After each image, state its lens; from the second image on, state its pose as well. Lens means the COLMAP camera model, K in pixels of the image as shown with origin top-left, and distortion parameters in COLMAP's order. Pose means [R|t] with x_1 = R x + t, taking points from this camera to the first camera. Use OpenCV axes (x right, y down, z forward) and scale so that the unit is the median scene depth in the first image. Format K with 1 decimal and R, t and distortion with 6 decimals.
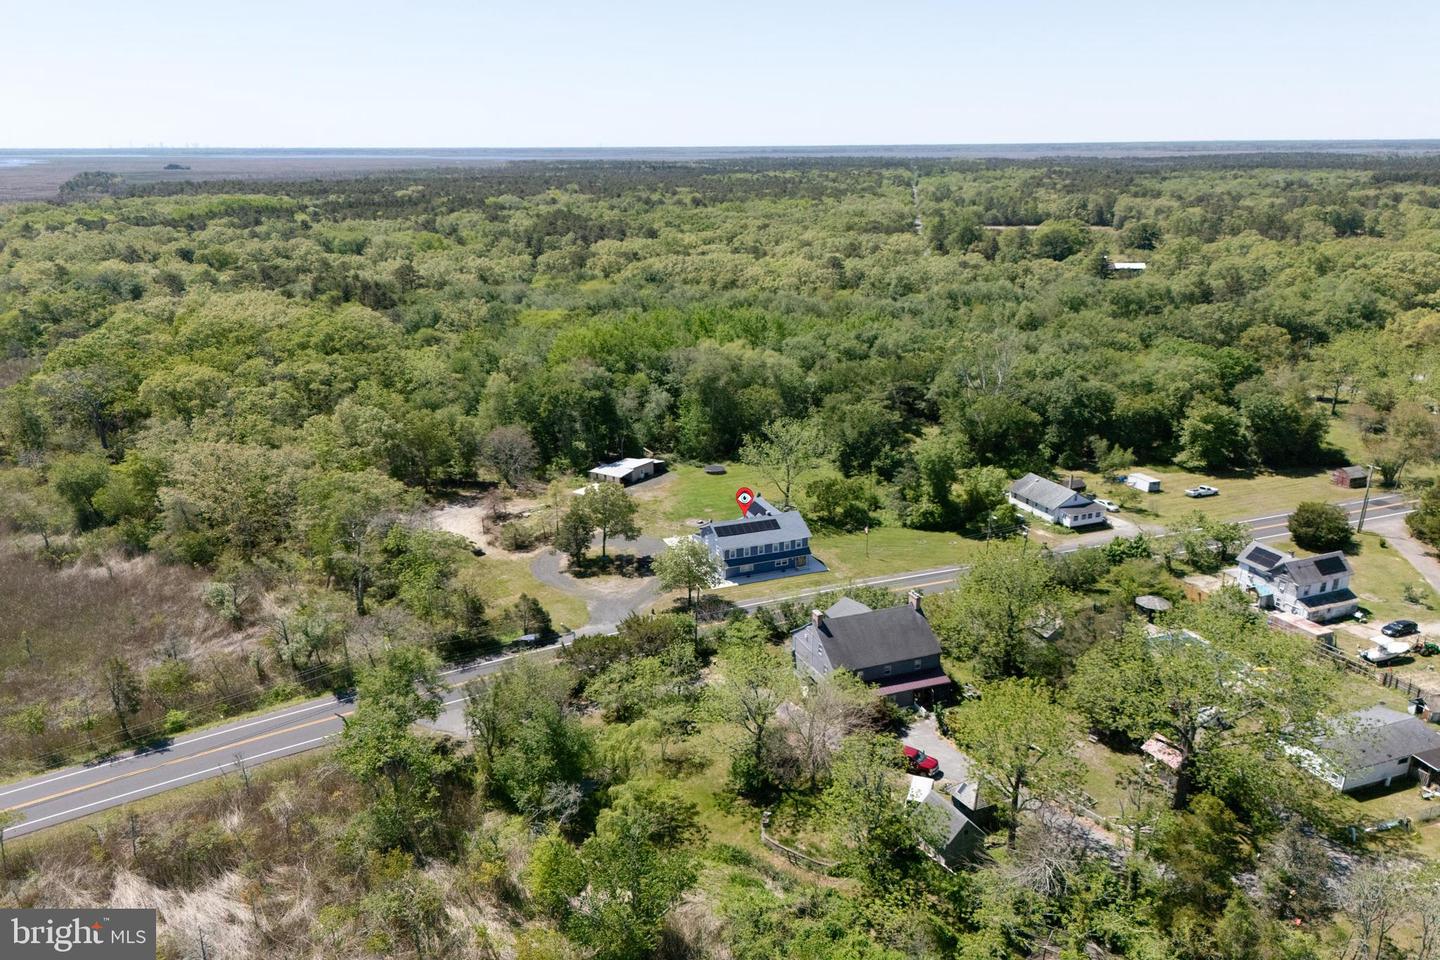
lens RADIAL K [[1079.9, 0, 721.8], [0, 1079.9, 482.9], [0, 0, 1]] dist [0.082138, -0.094592]
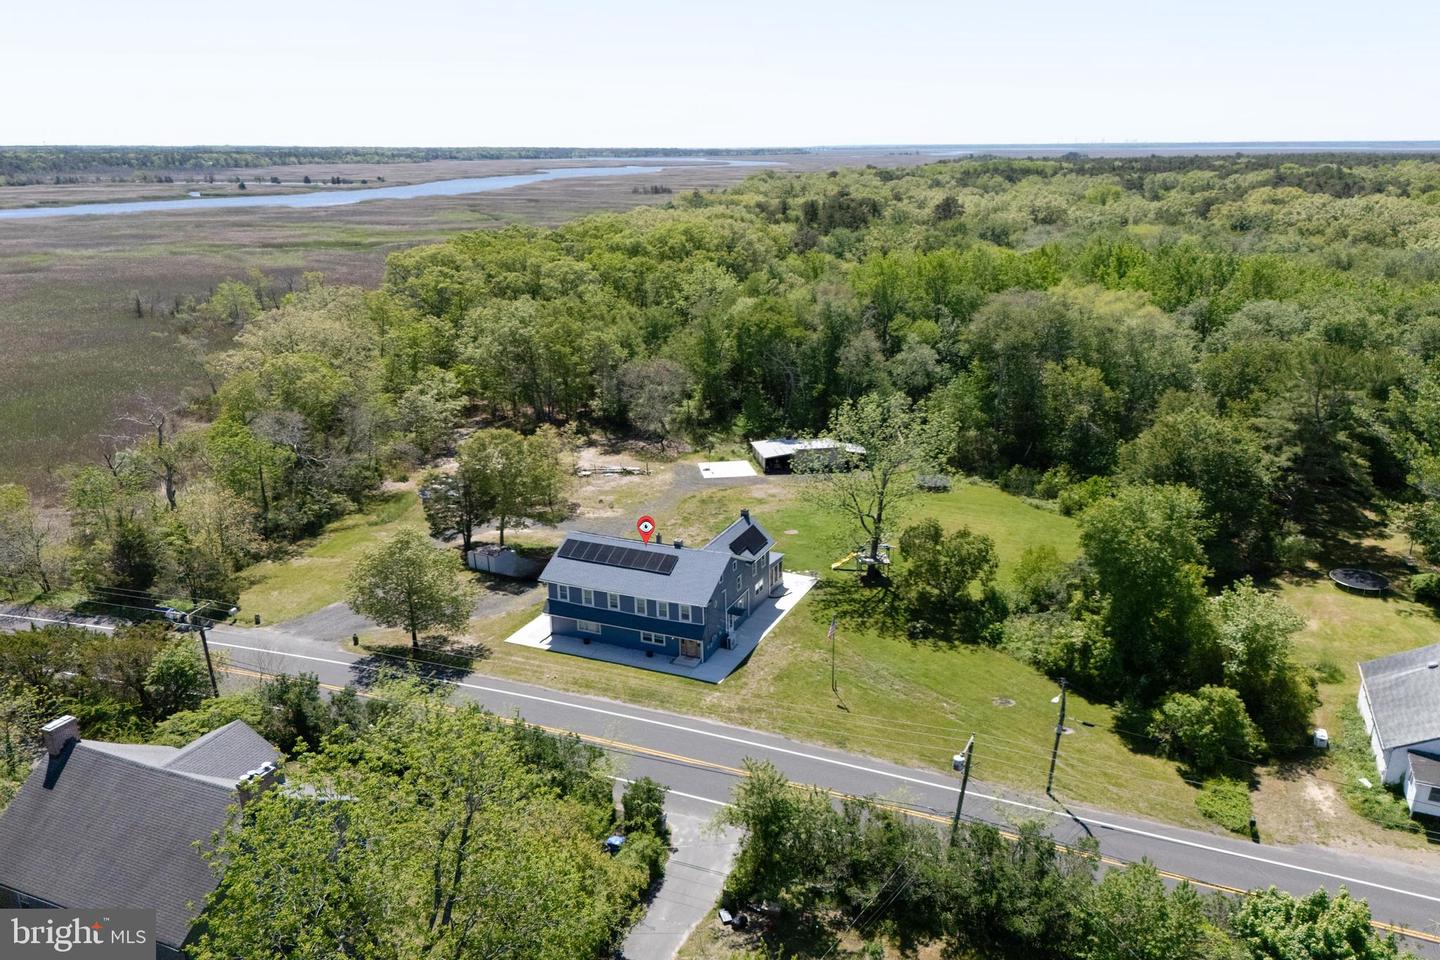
lens RADIAL K [[1064.4, 0, 718.8], [0, 1064.4, 530.4], [0, 0, 1]] dist [0.064194, -0.063884]
pose [[0.708783, 0.244104, -0.661846, 0.343305], [-0.212797, 0.968501, 0.129317, -0.042528], [0.672566, 0.049181, 0.738401, 0.539068]]
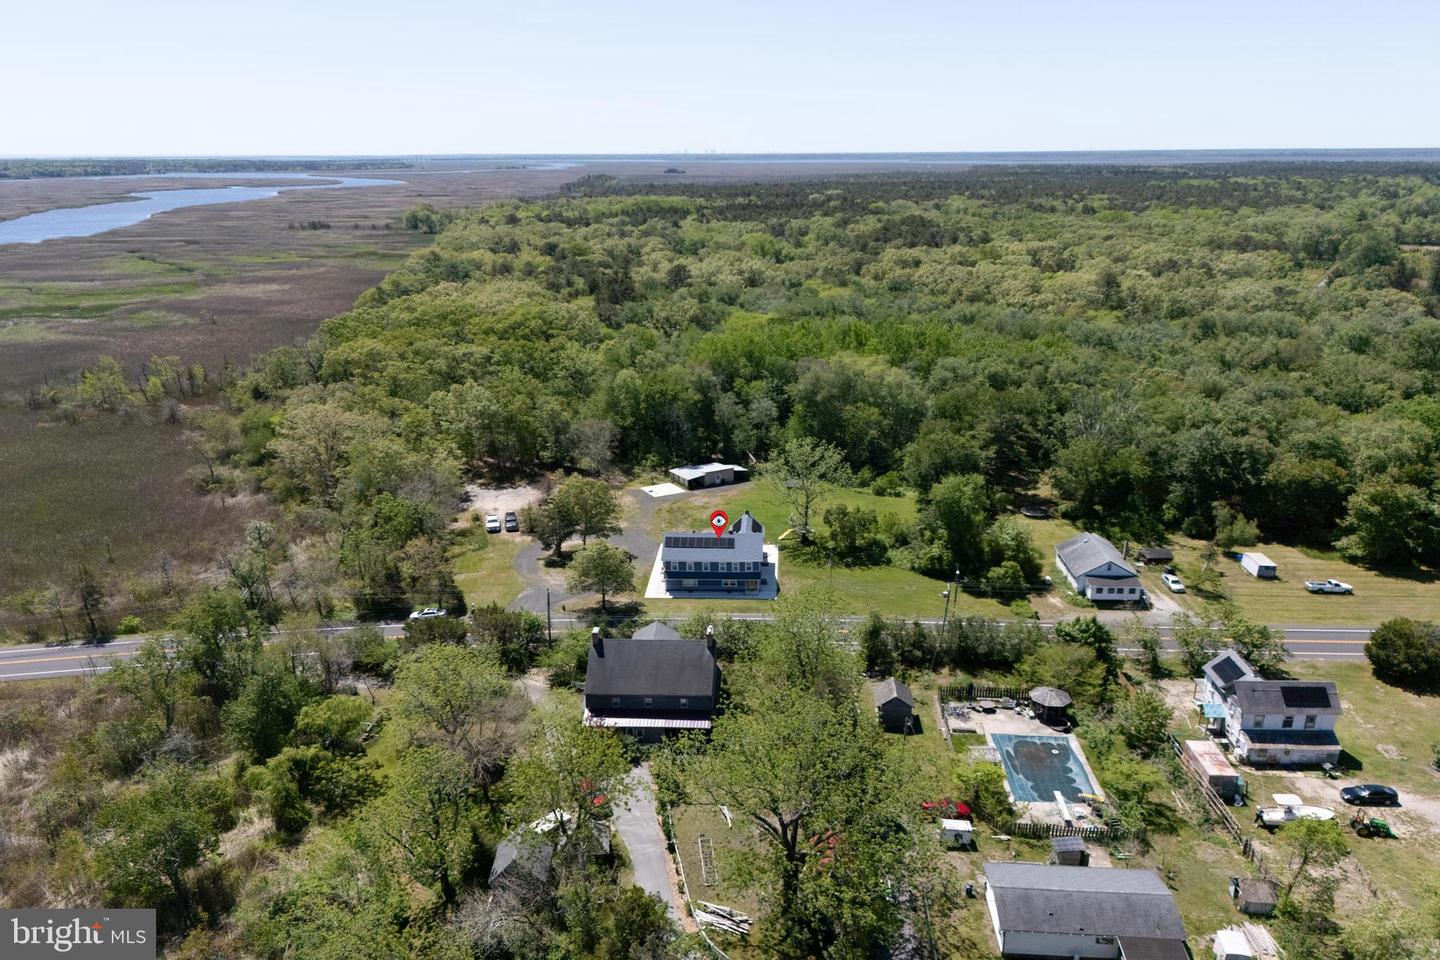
lens RADIAL K [[1079.9, 0, 721.8], [0, 1079.9, 482.9], [0, 0, 1]] dist [0.082138, -0.094592]
pose [[0.910335, 0.124305, -0.394763, 0.354509], [-0.125812, 0.991806, 0.022179, -0.030423], [0.394285, 0.029476, 0.918515, 0.089810]]
